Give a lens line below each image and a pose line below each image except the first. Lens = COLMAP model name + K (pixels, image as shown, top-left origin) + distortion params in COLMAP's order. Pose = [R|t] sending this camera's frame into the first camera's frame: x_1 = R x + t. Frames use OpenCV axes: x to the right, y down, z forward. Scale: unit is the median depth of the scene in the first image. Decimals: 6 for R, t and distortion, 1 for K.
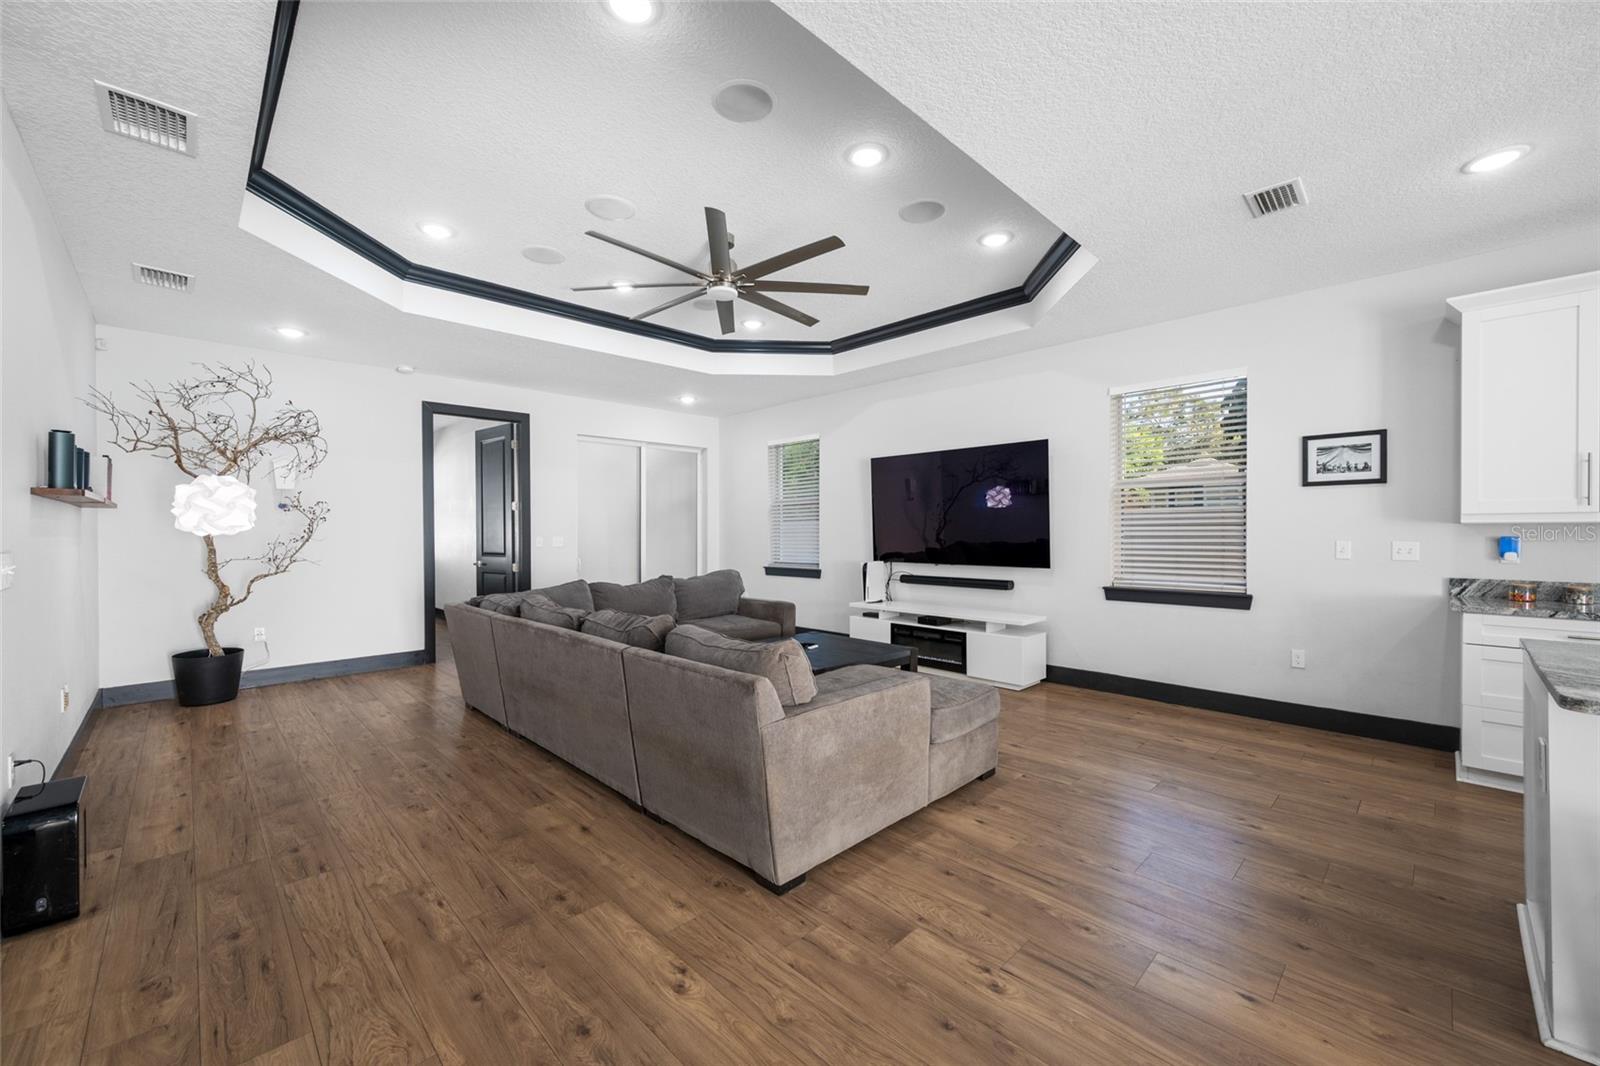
lens RADIAL K [[629.5, 0, 798.9], [0, 629.5, 529.2], [0, 0, 1]] dist [-0.000519, 0.001861]
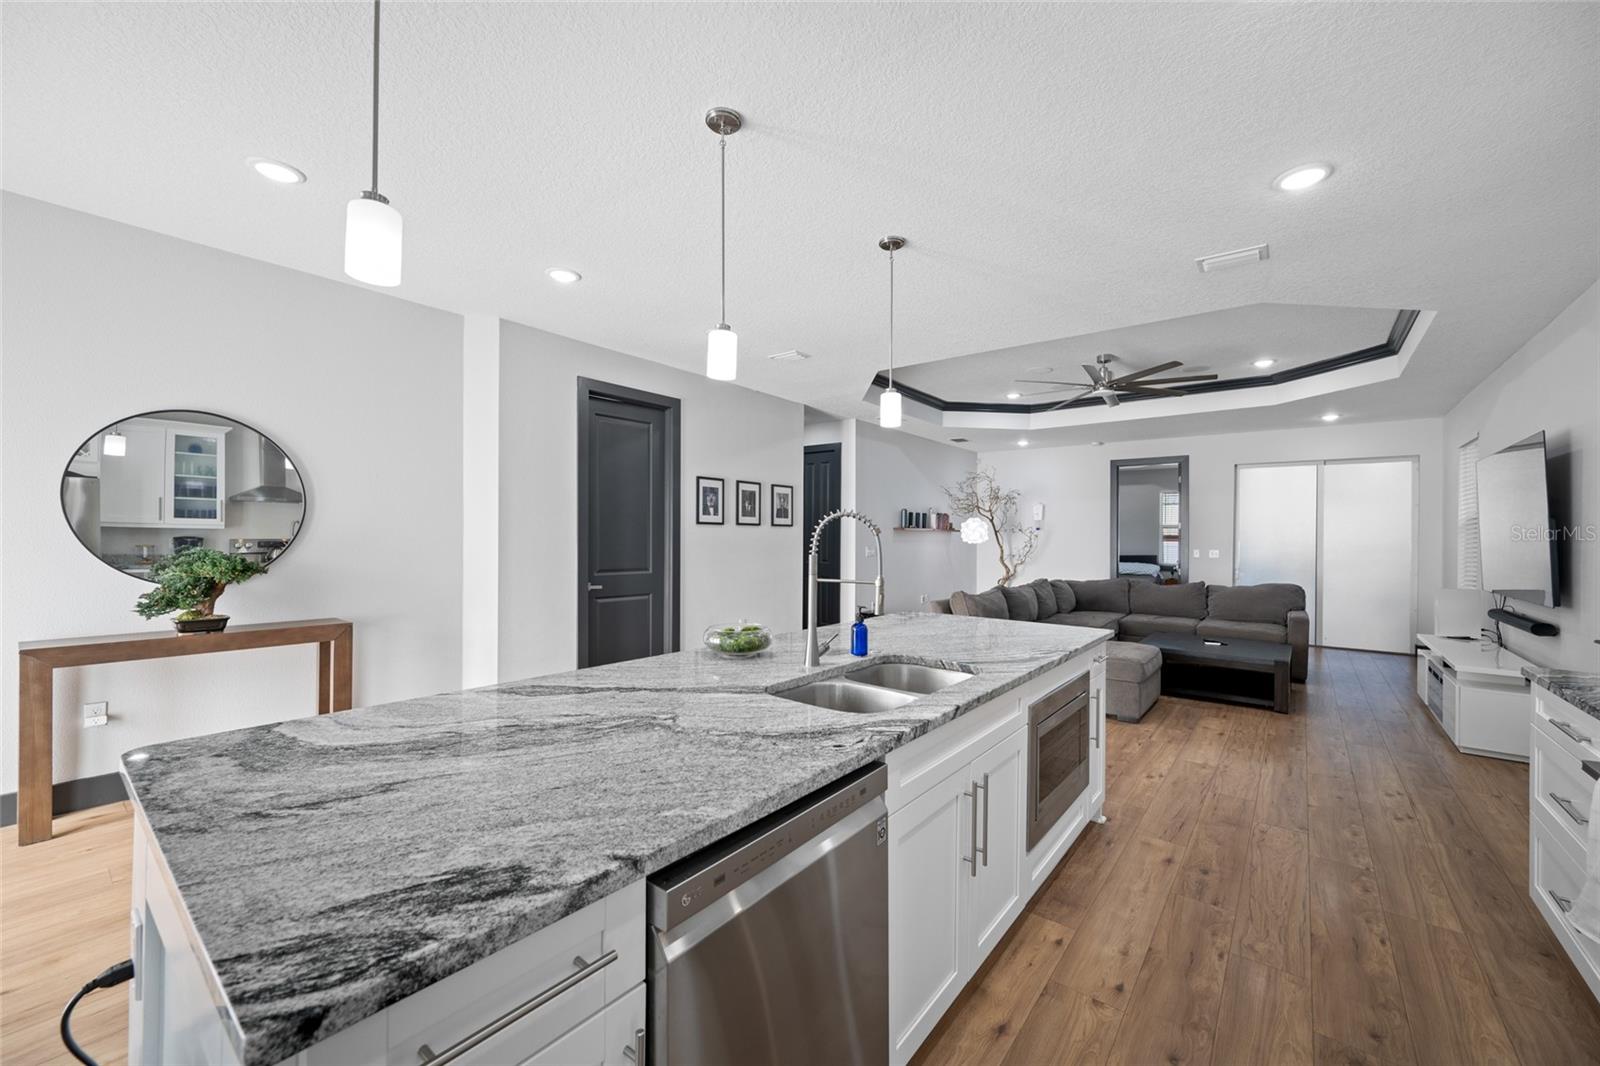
lens RADIAL K [[629.5, 0, 797.9], [0, 629.5, 533.3], [0, 0, 1]] dist [-0.000519, 0.001861]
pose [[0.119727, -0.001077, -0.992806, 1.647745], [-0.010188, 0.999945, -0.002314, -0.020195], [0.992755, 0.010392, 0.119710, 0.090432]]
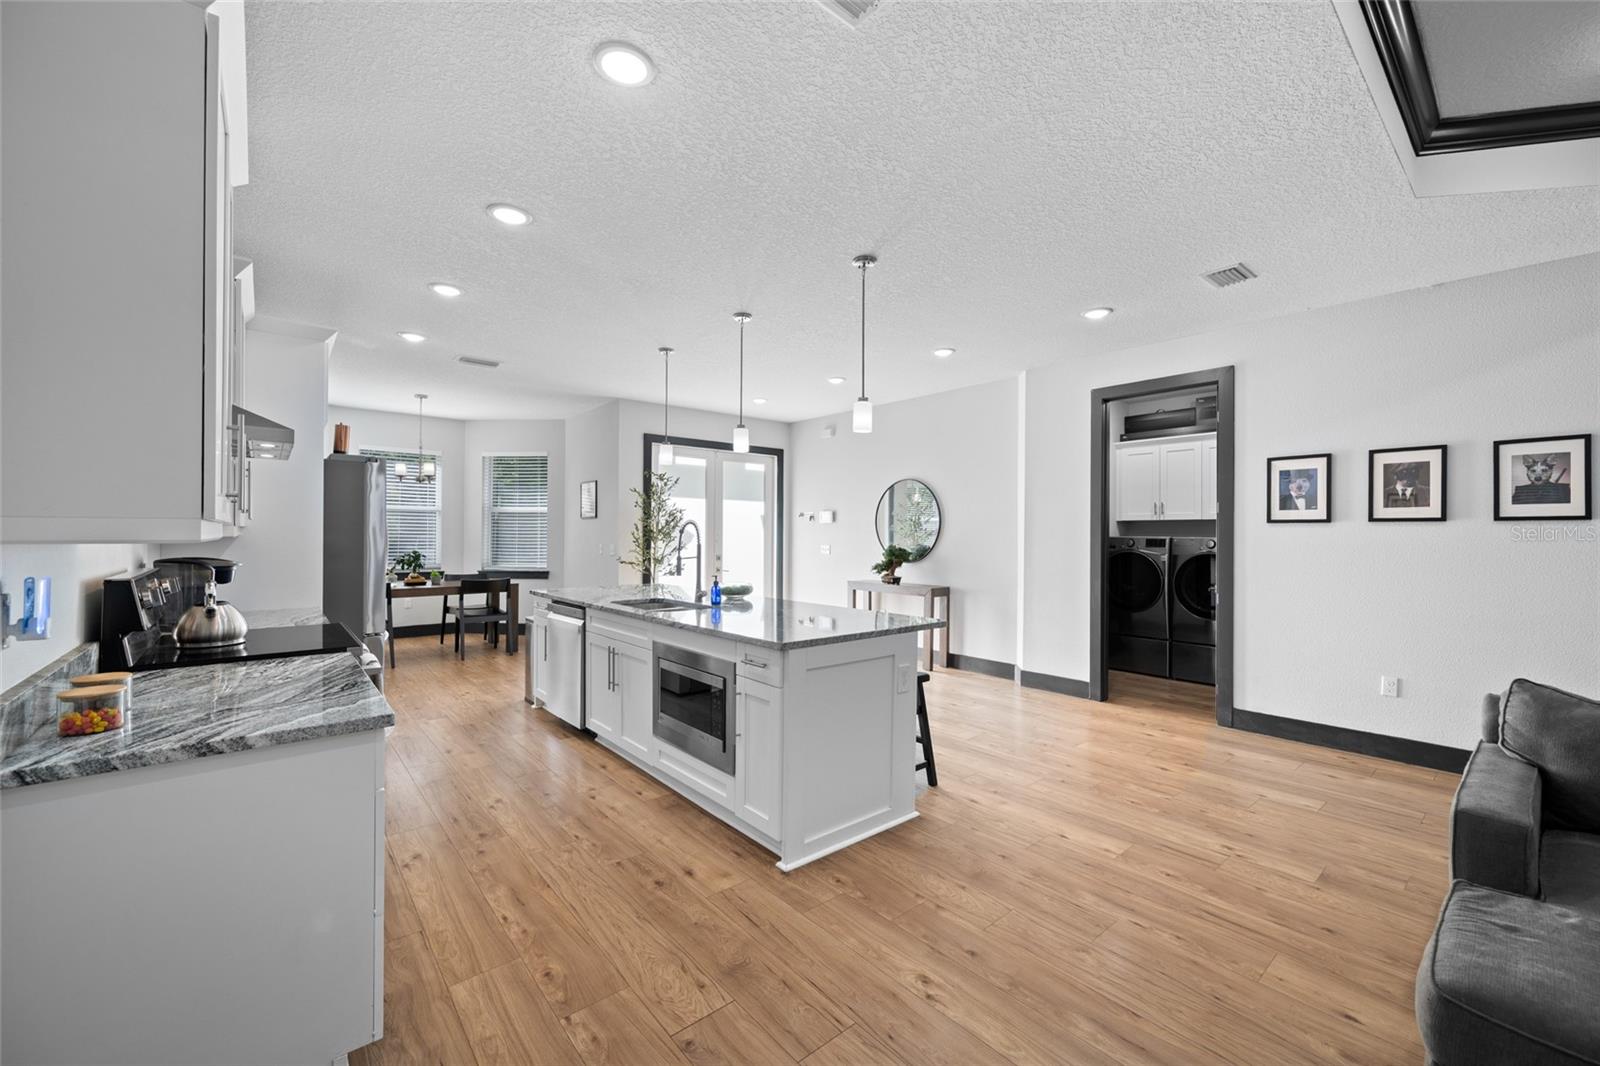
lens RADIAL K [[629.5, 0, 800.0], [0, 629.5, 532.9], [0, 0, 1]] dist [-0.000519, 0.001861]
pose [[-0.997099, -0.002898, 0.076062, 0.688116], [-0.003234, 0.999986, -0.004300, -0.018116], [-0.076049, -0.004534, -0.997094, 1.450695]]
